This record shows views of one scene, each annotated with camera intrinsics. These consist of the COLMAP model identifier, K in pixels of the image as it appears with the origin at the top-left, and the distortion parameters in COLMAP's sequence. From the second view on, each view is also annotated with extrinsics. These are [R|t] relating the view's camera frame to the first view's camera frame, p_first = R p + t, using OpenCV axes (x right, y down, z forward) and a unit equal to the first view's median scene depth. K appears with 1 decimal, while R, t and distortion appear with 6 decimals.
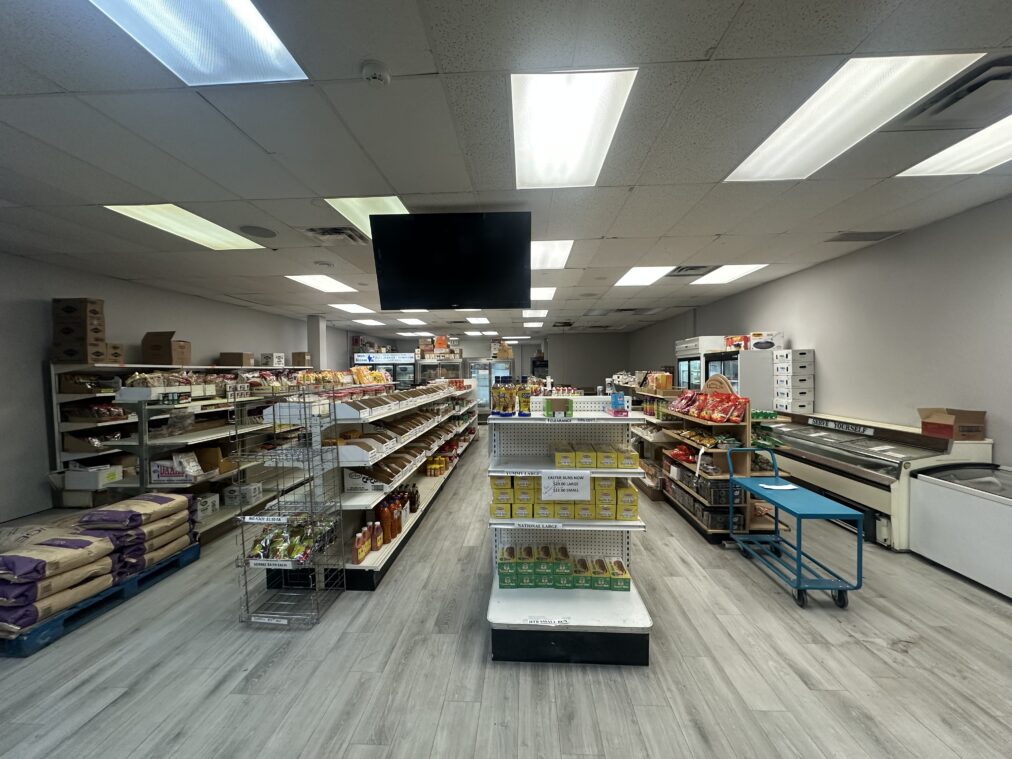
lens RADIAL K [[402.8, 0, 506.0], [0, 402.8, 379.5], [0, 0, 1]] dist [-0.000209, -0.000211]
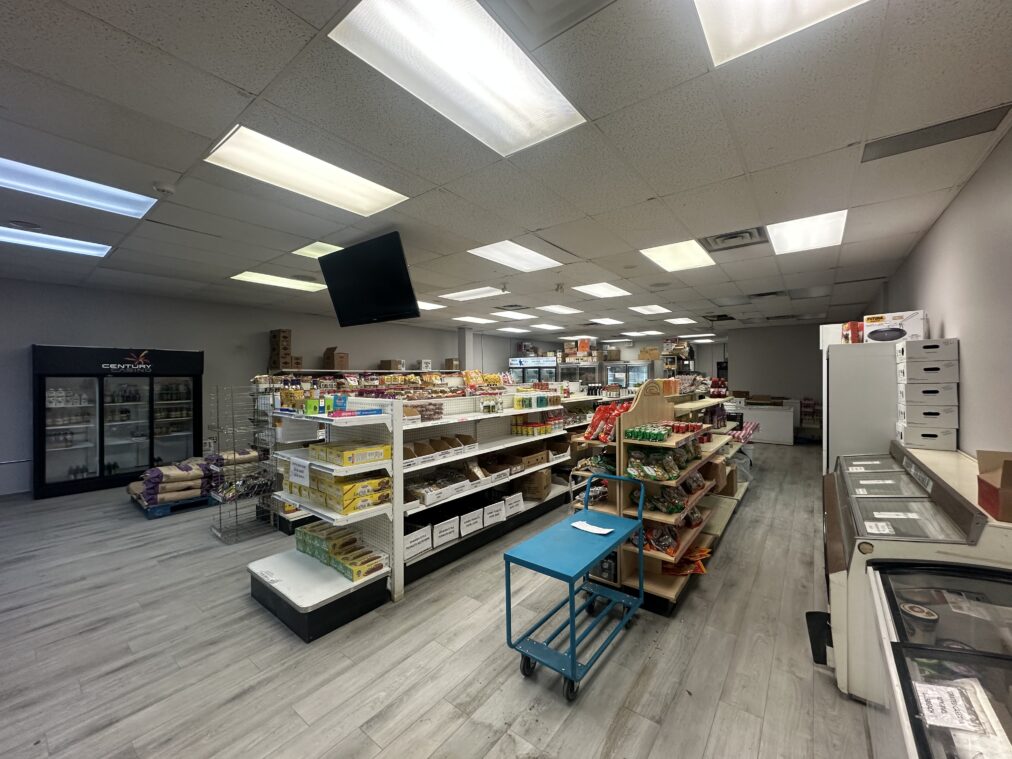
lens RADIAL K [[402.8, 0, 506.0], [0, 402.8, 379.5], [0, 0, 1]] dist [-0.000209, -0.000211]
pose [[0.819754, 0.010533, -0.572619, 0.851606], [-0.014339, 0.999895, -0.002135, -0.009215], [0.572536, 0.009961, 0.819819, 0.240711]]
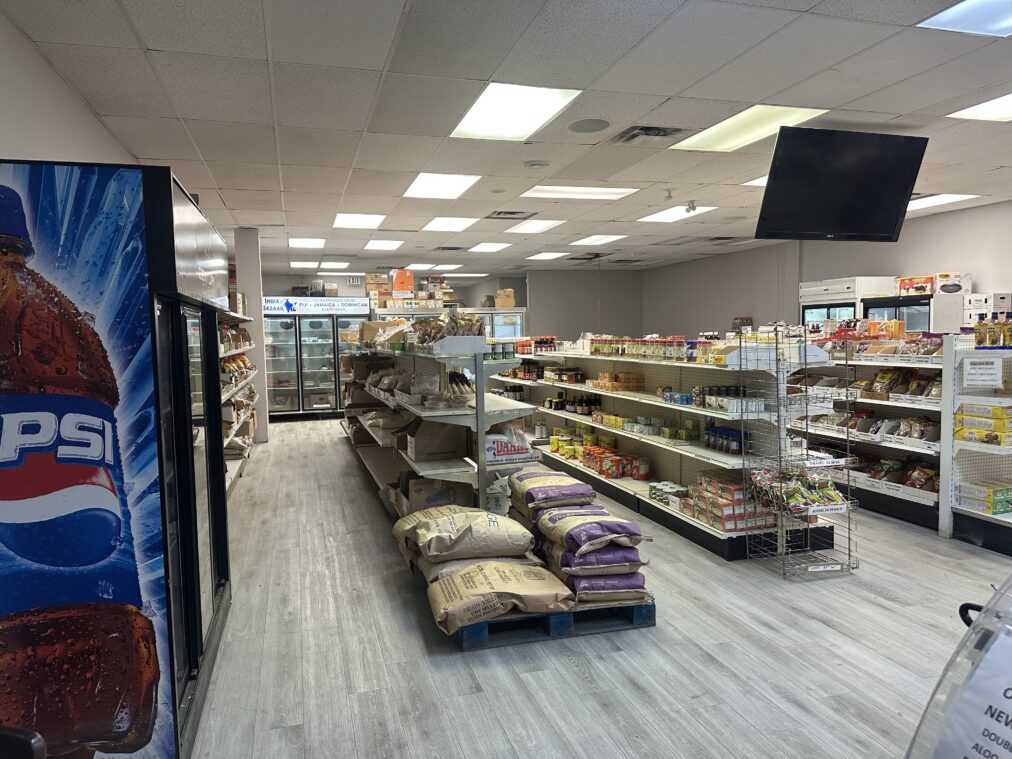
lens RADIAL K [[716.5, 0, 506.0], [0, 716.5, 379.5], [0, 0, 1]] dist [0.028186, -0.000706]
pose [[0.943035, -0.029192, 0.331412, -1.269396], [0.016104, 0.998981, 0.042171, 0.046947], [-0.332305, -0.034432, 0.942543, -0.236154]]
